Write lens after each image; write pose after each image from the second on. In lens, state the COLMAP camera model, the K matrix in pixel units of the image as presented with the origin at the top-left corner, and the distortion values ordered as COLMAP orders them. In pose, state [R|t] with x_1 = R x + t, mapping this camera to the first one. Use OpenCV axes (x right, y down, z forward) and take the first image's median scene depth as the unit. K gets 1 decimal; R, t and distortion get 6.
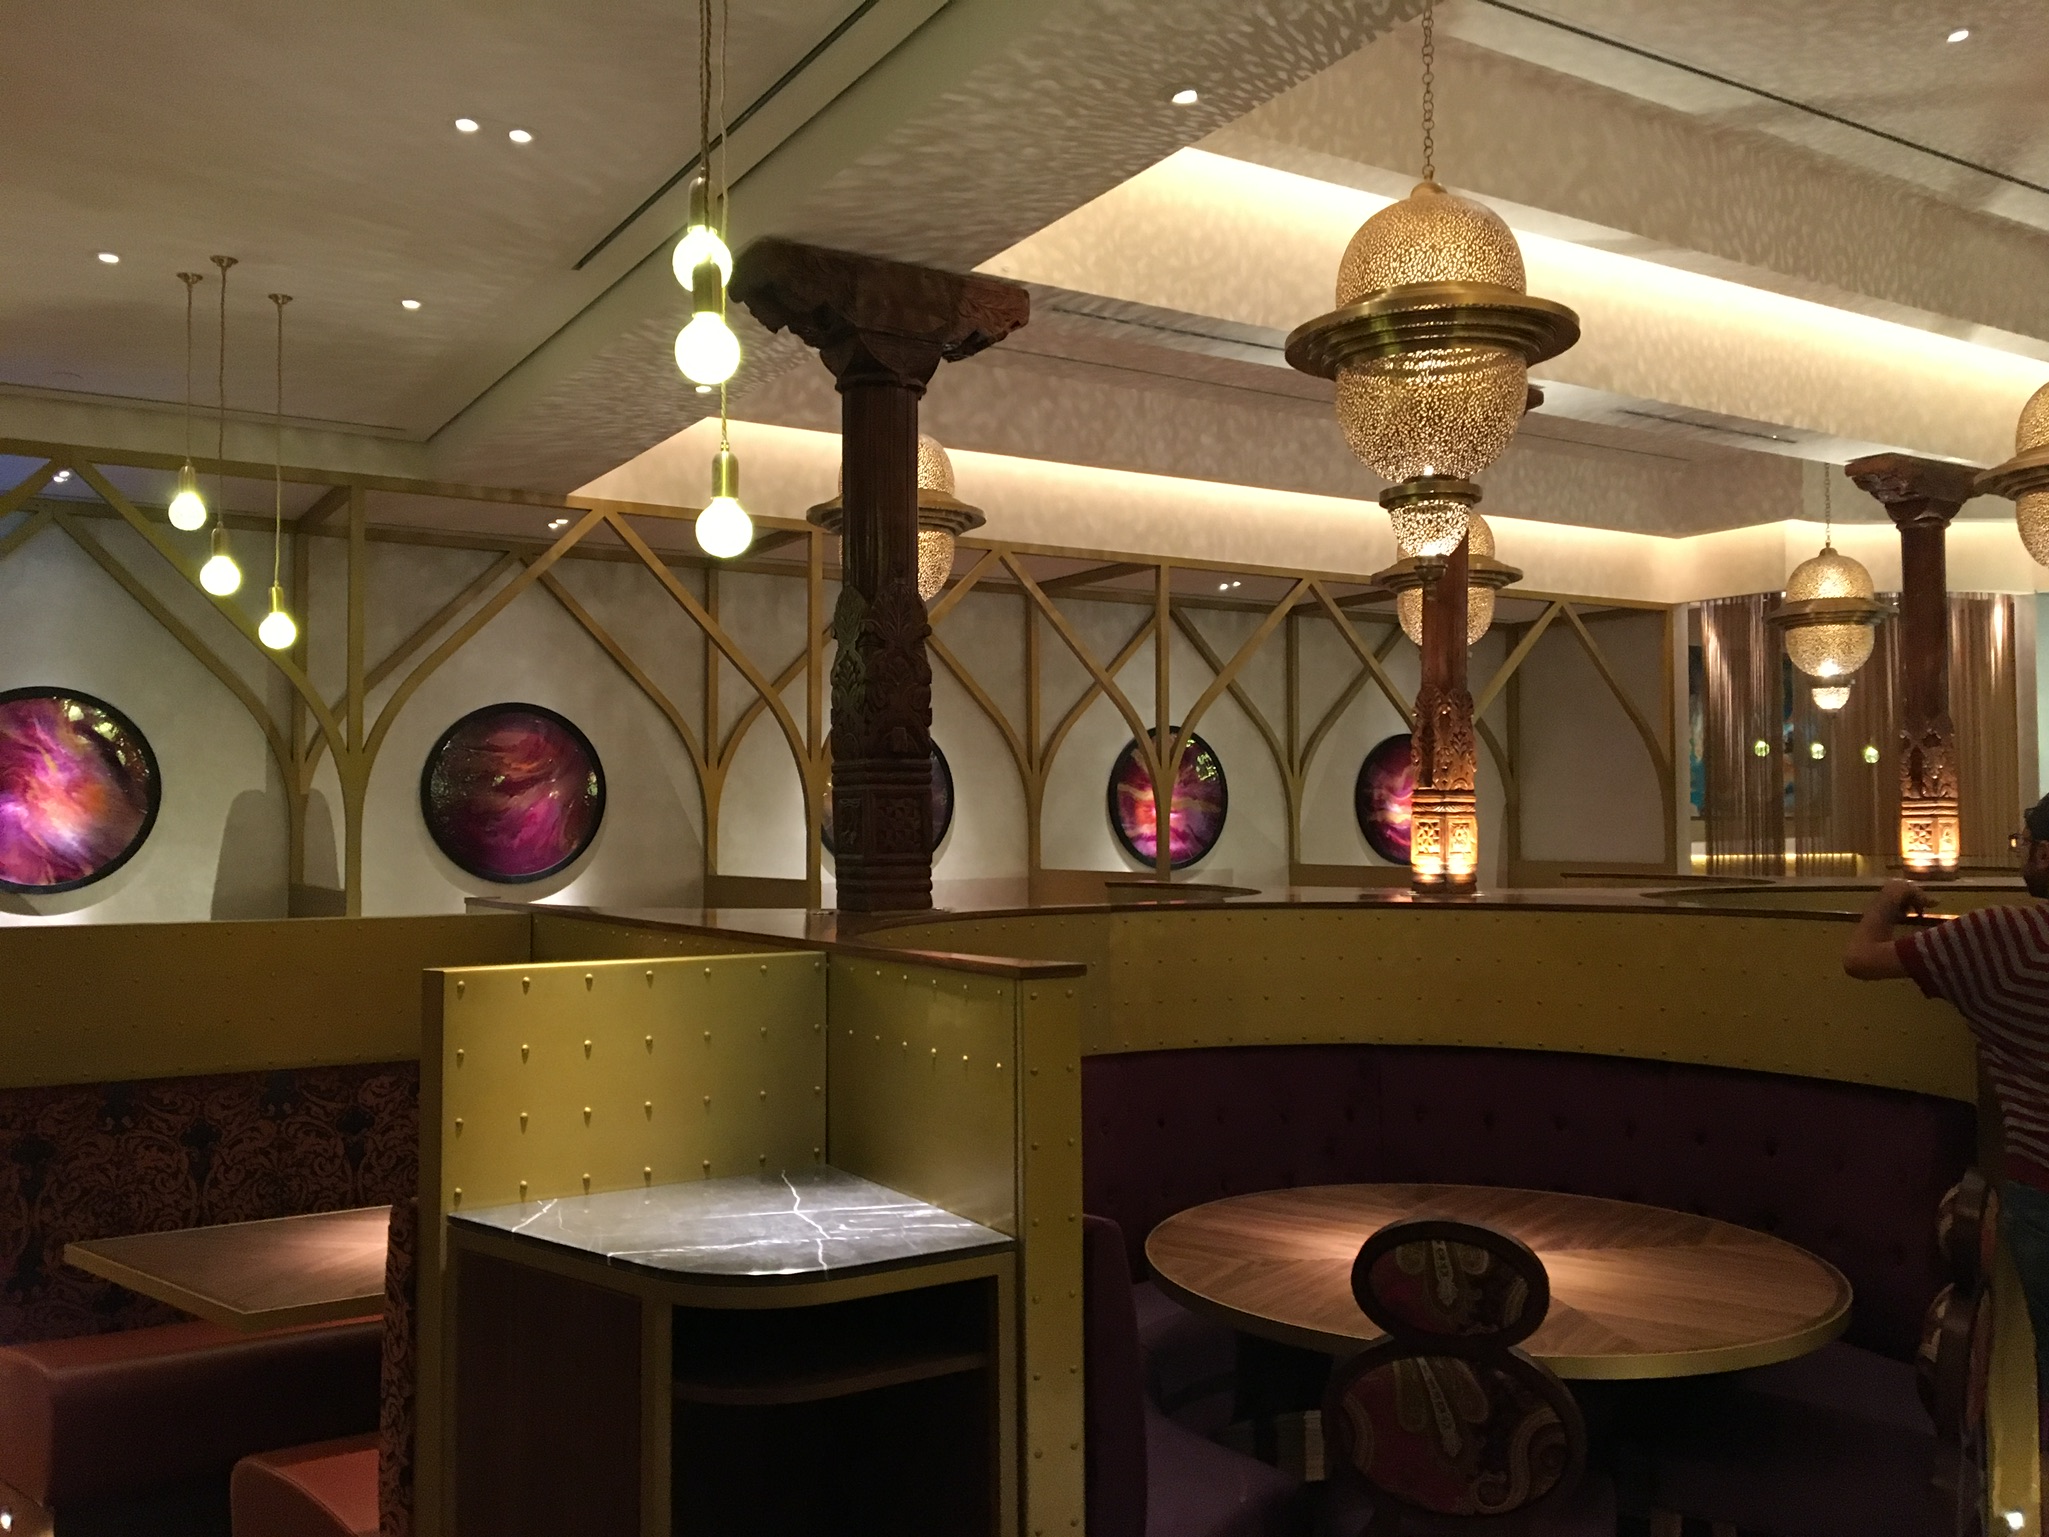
lens RADIAL K [[1720.8, 0, 1020.3], [0, 1720.8, 747.9], [0, 0, 1]] dist [0.031361, -0.023785]
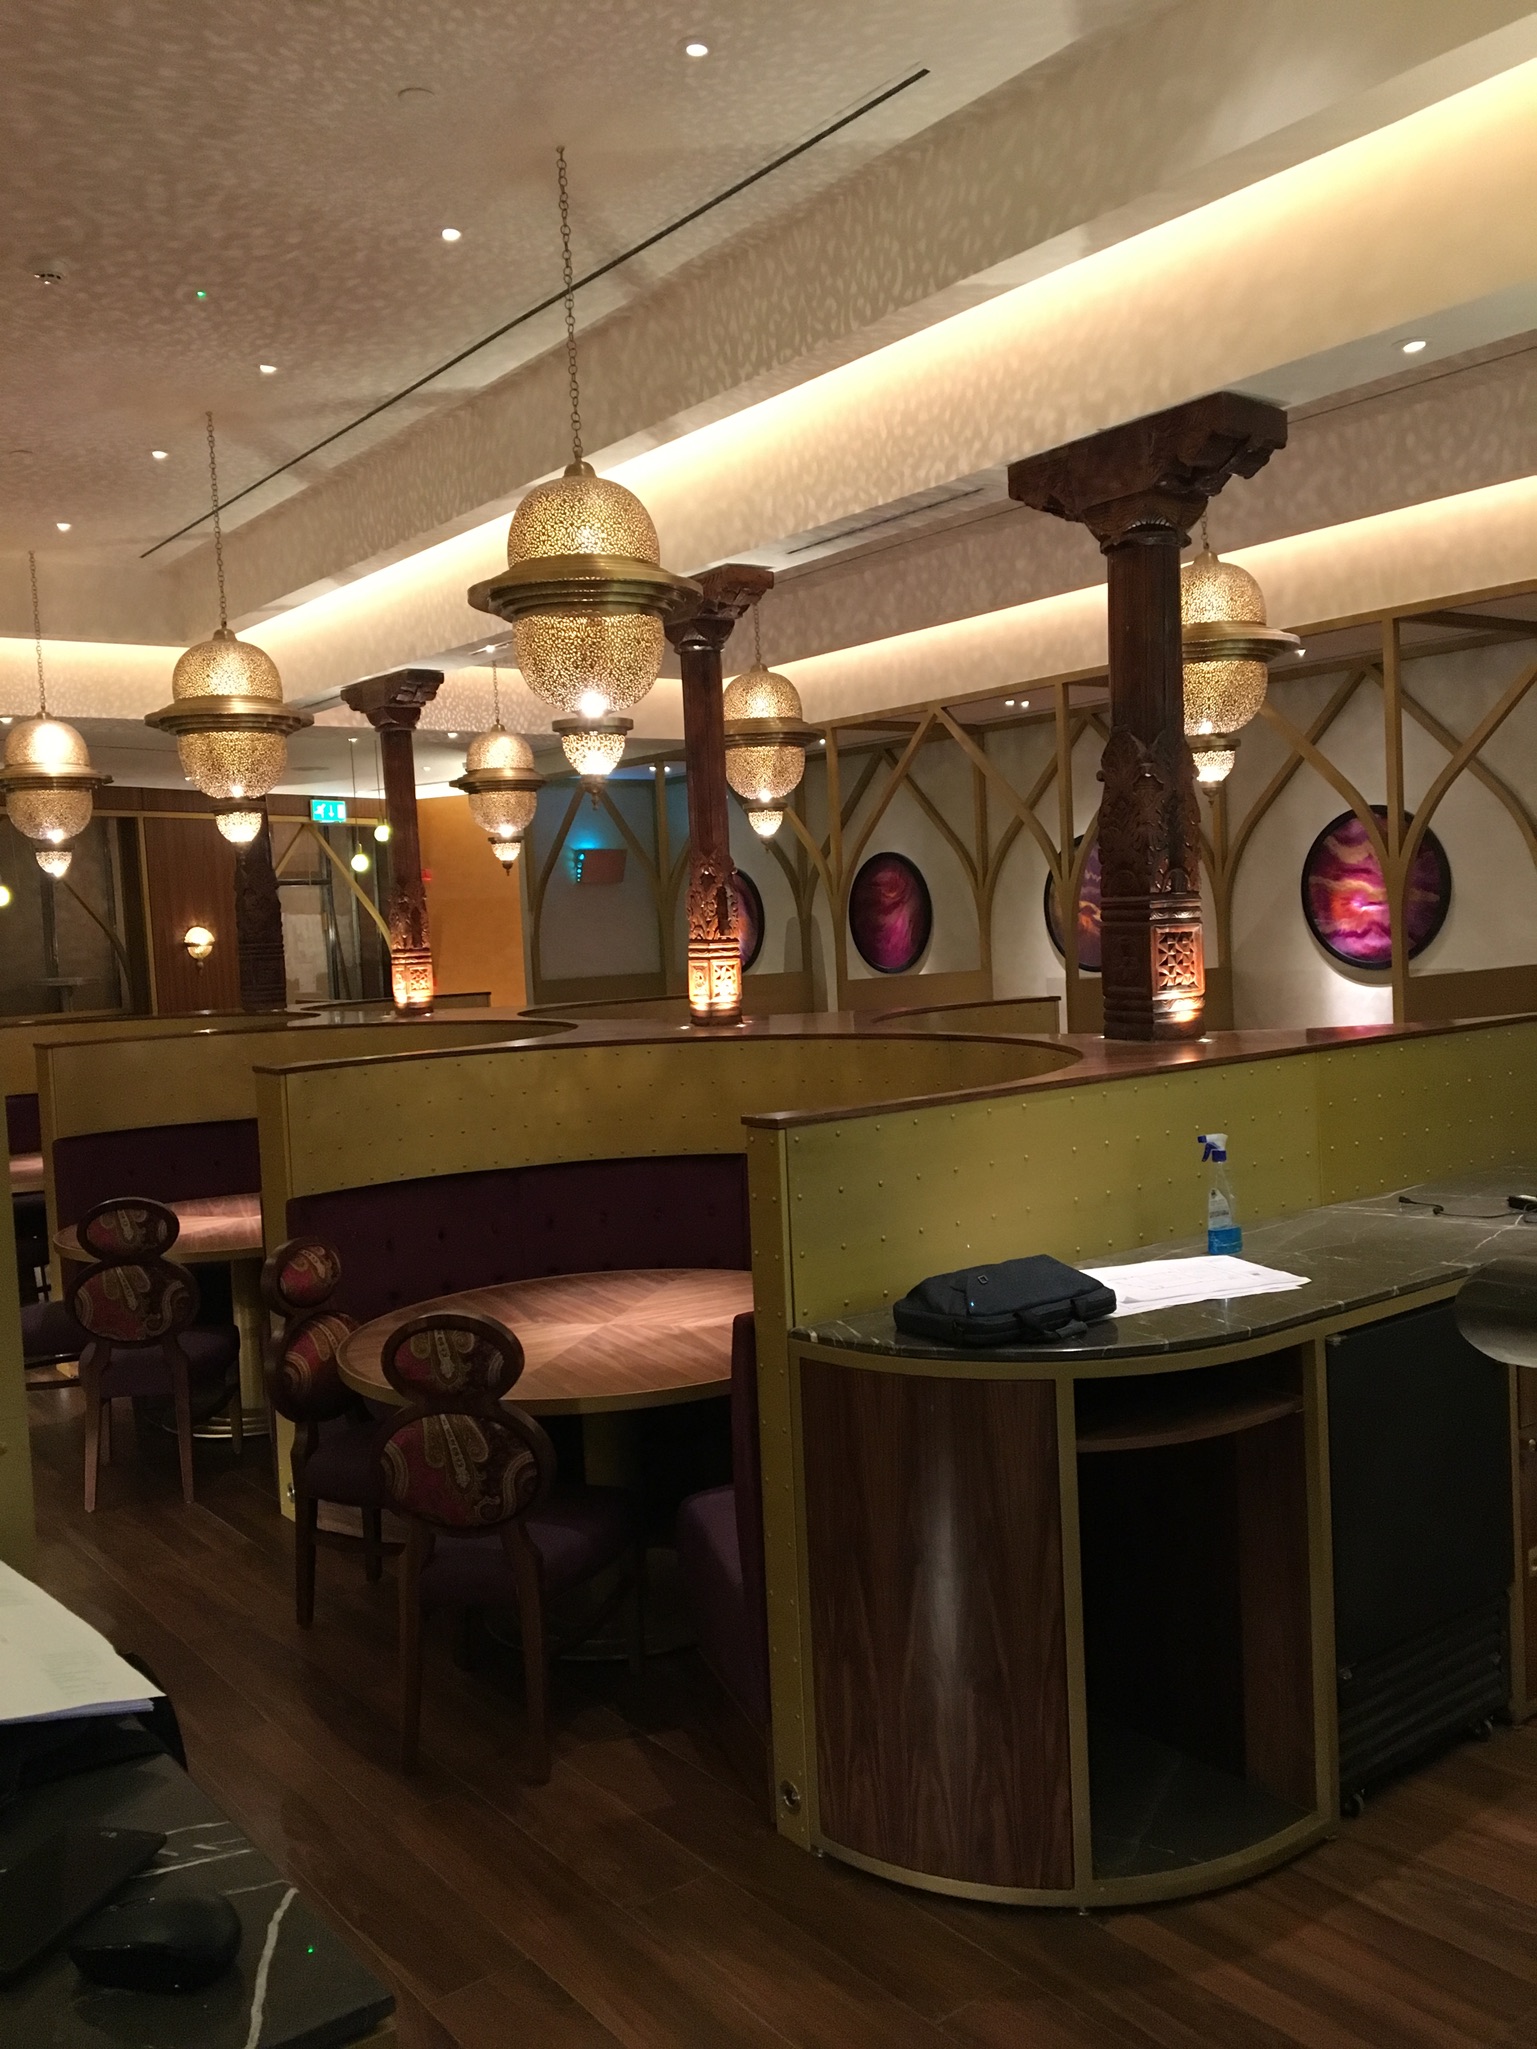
lens RADIAL K [[1720.8, 0, 763.6], [0, 1720.8, 1023.7], [0, 0, 1]] dist [0.031361, -0.023785]
pose [[0.097542, 0.056946, -0.993601, 1.306407], [0.094802, 0.993290, 0.066235, 0.013562], [0.990706, -0.100656, 0.091489, 0.832381]]
